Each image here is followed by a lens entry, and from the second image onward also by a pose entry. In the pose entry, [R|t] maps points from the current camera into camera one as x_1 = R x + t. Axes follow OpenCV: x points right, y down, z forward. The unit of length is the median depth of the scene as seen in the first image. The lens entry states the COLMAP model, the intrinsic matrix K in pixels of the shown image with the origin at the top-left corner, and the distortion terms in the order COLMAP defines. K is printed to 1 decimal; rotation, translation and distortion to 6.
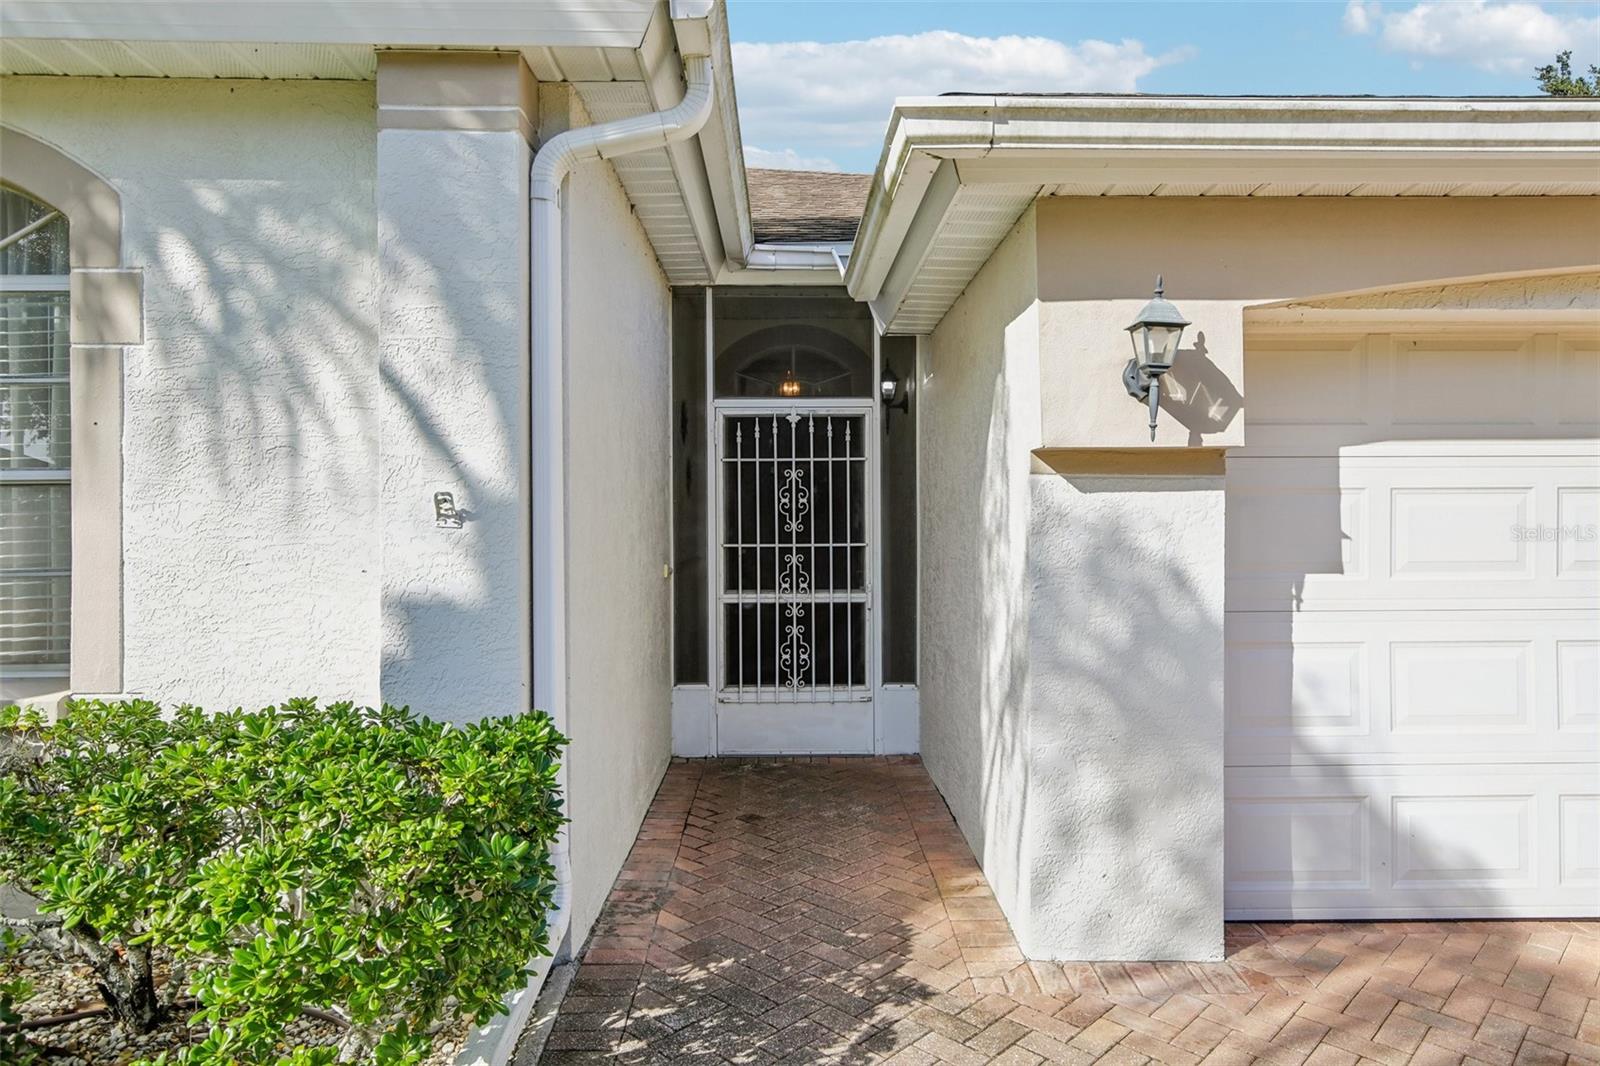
lens RADIAL K [[1062.2, 0, 800.8], [0, 1062.2, 528.9], [0, 0, 1]] dist [-0.004825, -0.000435]
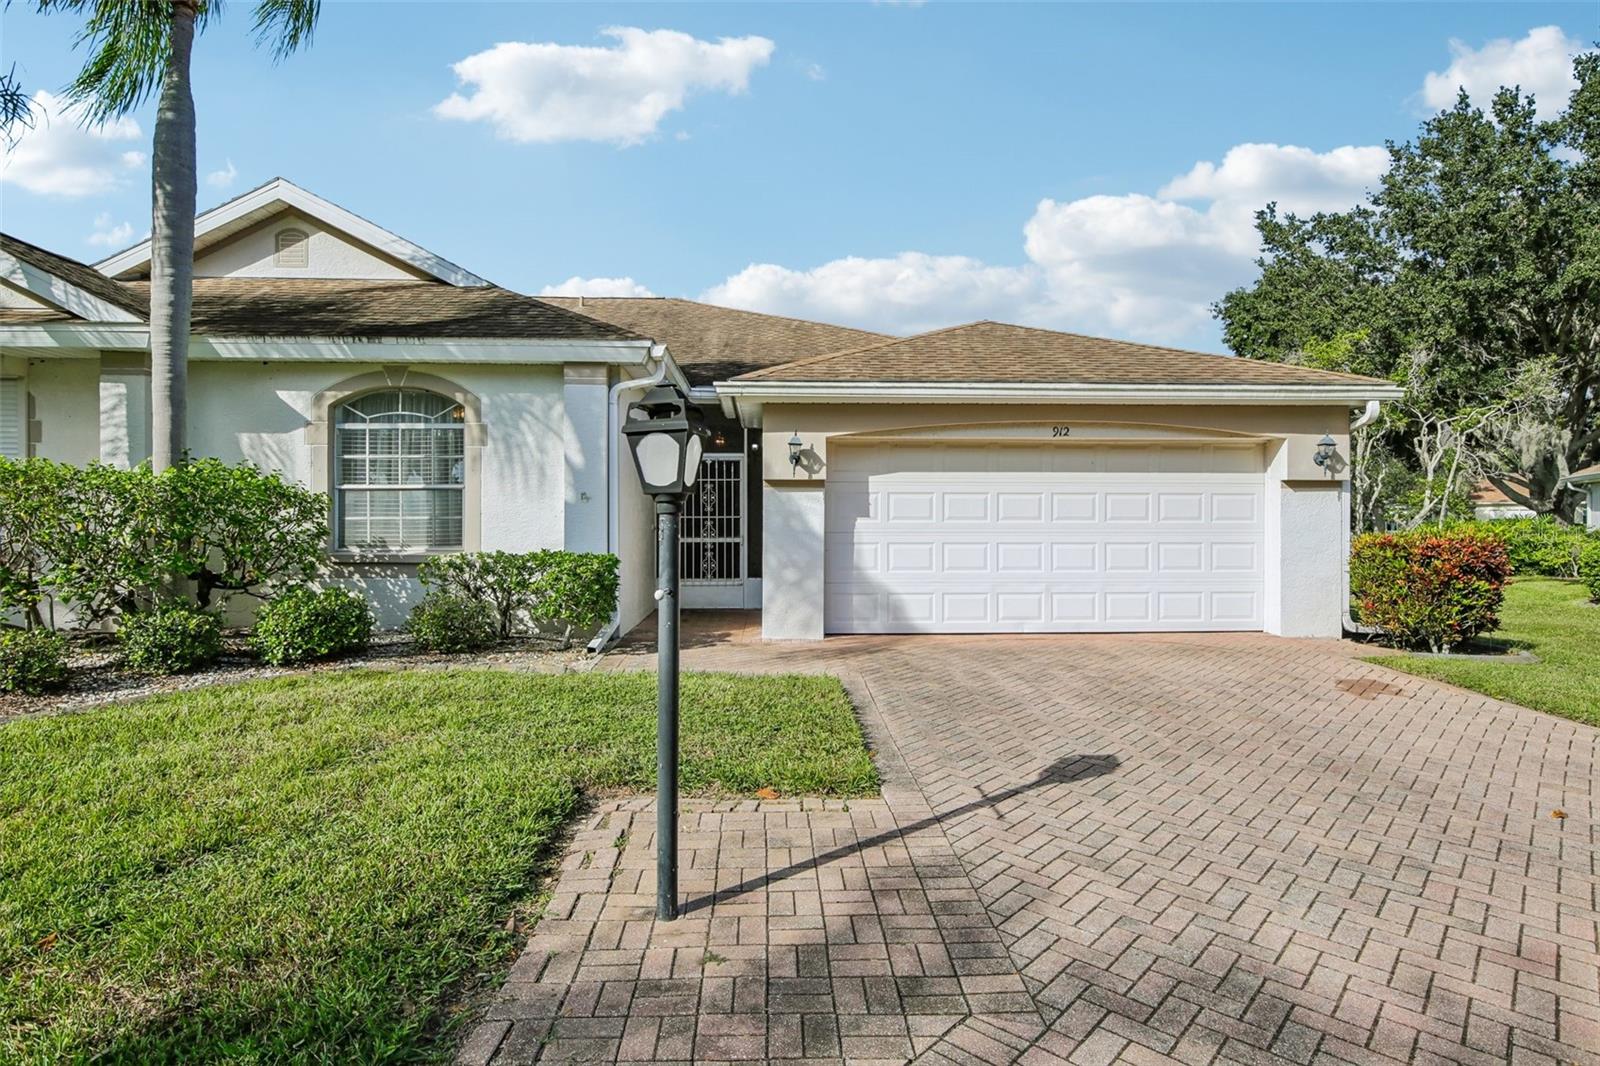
lens RADIAL K [[920.0, 0, 801.4], [0, 920.0, 530.4], [0, 0, 1]] dist [0.001456, -0.000020]
pose [[0.999756, 0.002474, 0.021938, 0.149938], [-0.002386, 0.999989, -0.004047, 0.051605], [-0.021948, 0.003994, 0.999751, -0.988848]]
